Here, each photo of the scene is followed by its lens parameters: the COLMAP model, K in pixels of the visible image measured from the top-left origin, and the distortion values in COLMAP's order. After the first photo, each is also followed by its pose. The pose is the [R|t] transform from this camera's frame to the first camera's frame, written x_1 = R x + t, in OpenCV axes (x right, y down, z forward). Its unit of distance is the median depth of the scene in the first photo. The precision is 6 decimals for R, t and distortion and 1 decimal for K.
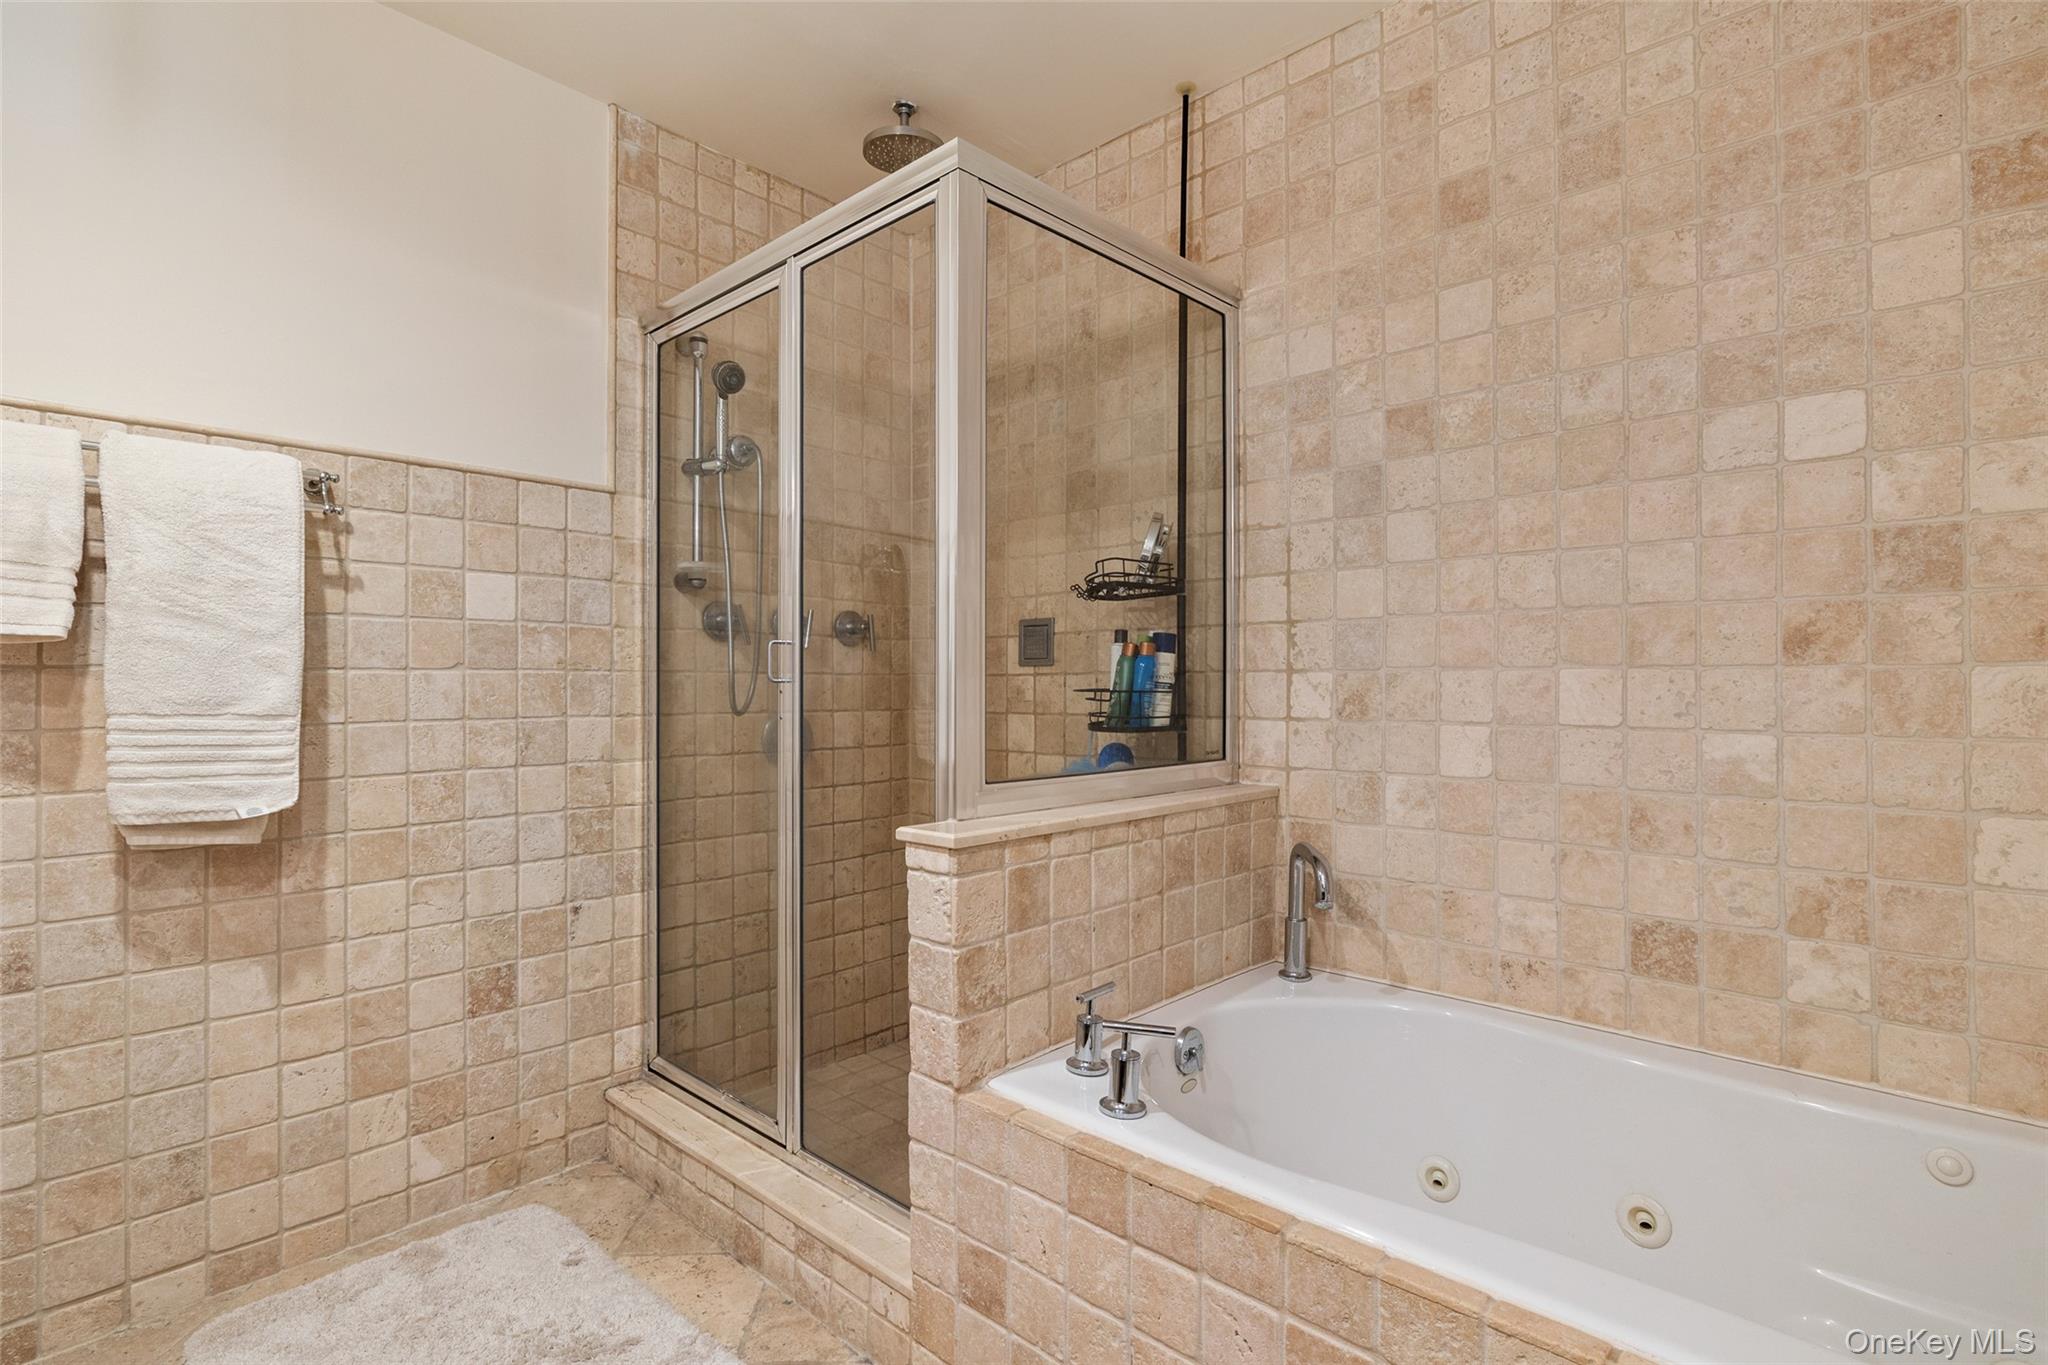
lens RADIAL K [[989.7, 0, 1039.9], [0, 989.7, 677.7], [0, 0, 1]] dist [-0.001531, 0.002077]
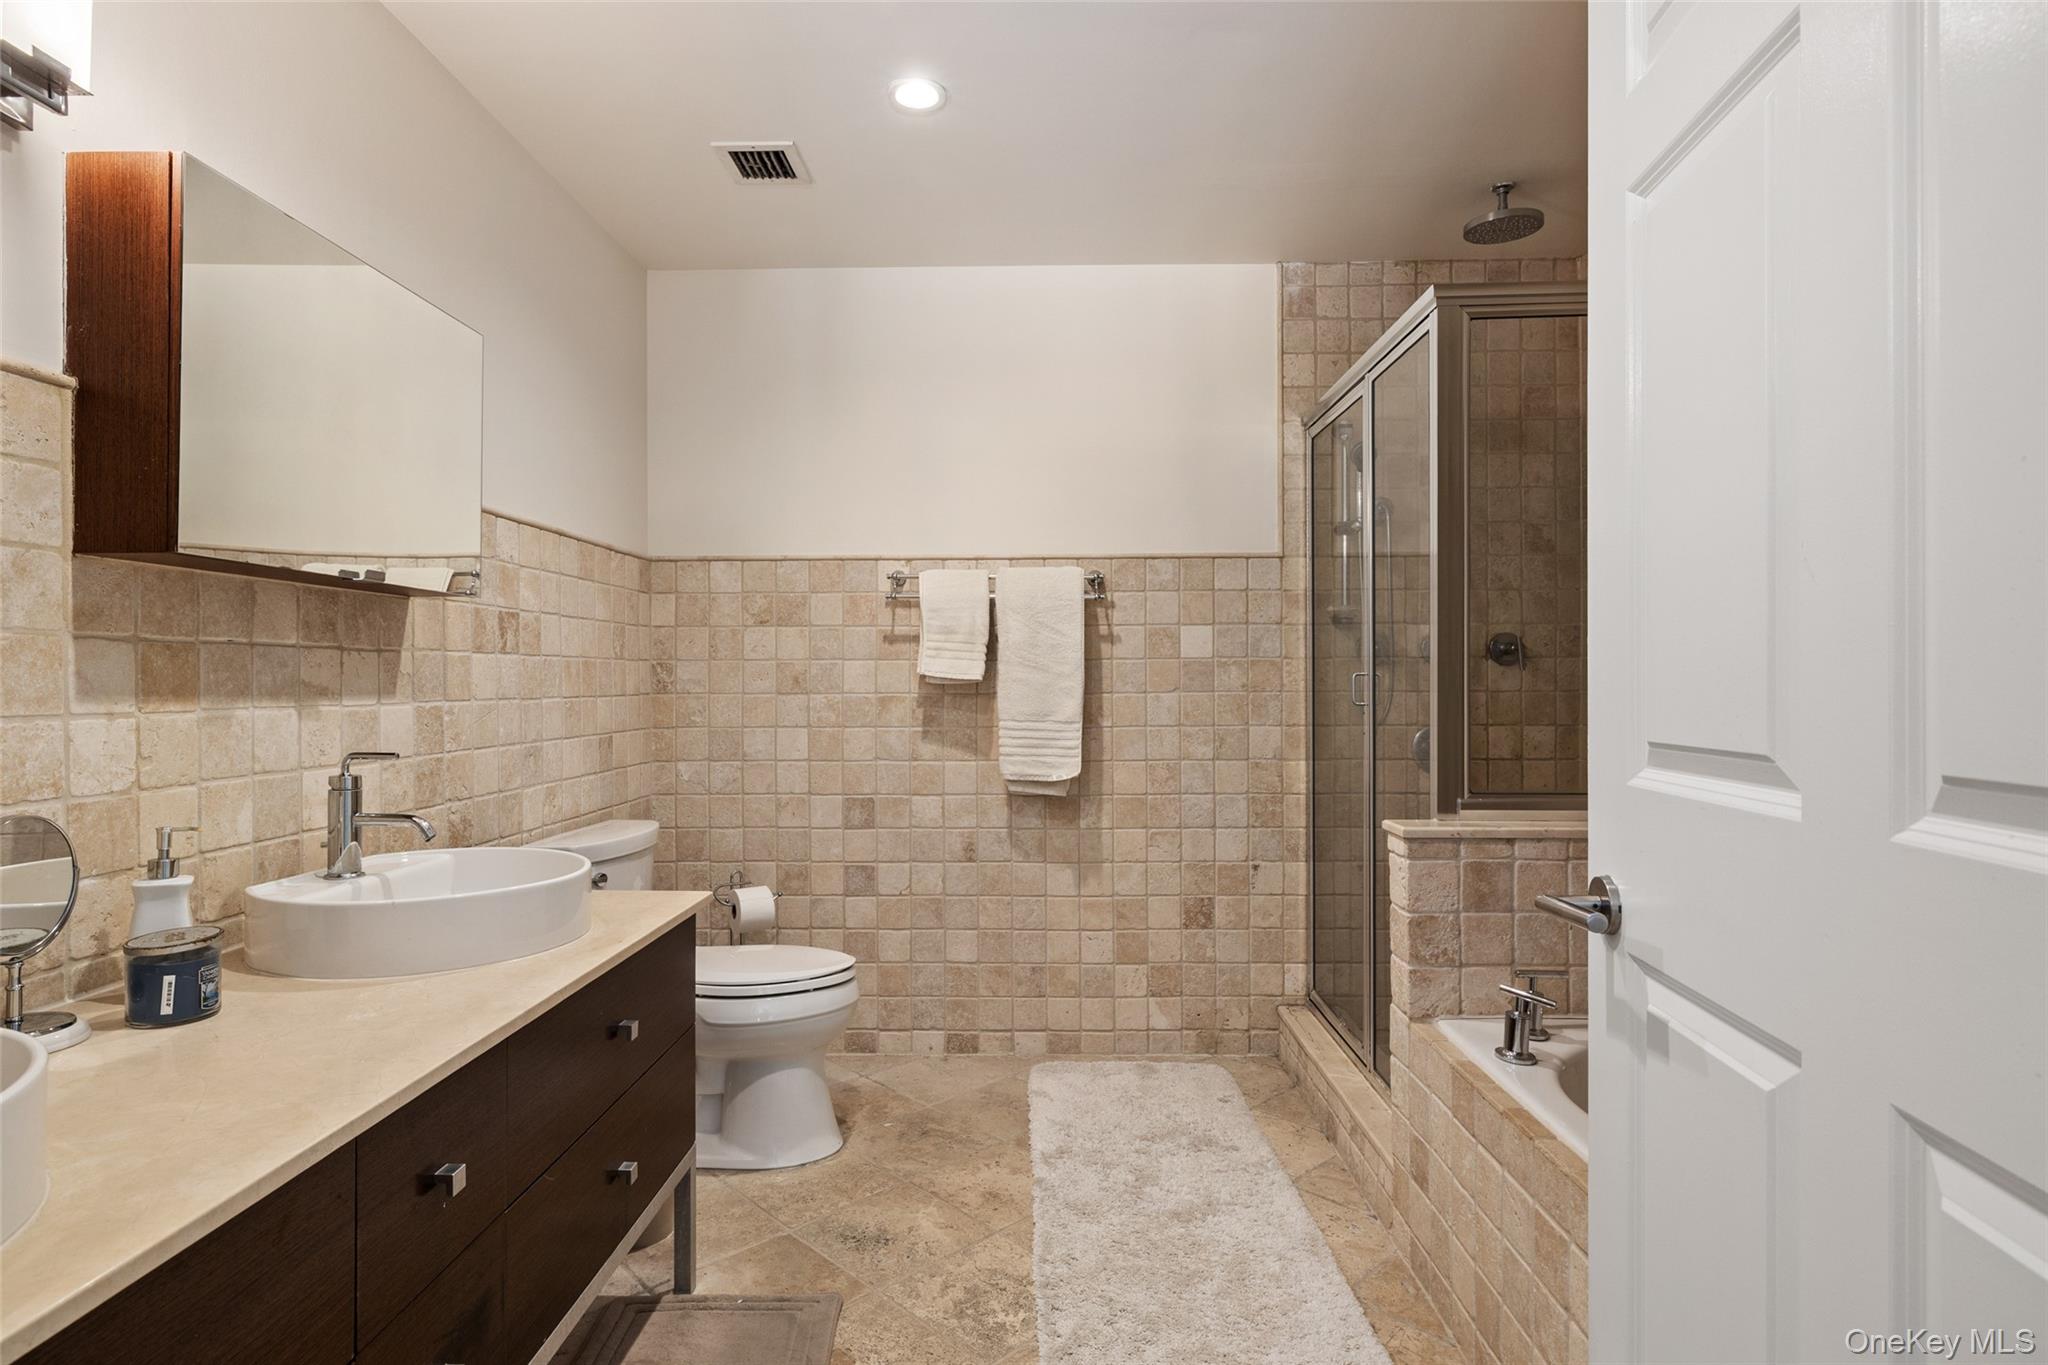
lens RADIAL K [[1055.2, 0, 1016.3], [0, 1055.2, 680.7], [0, 0, 1]] dist [0.032588, -0.001176]
pose [[0.670759, -0.002810, -0.741670, 0.462924], [0.008797, 0.999953, 0.004168, -0.037278], [0.741623, -0.009320, 0.670752, -0.260513]]
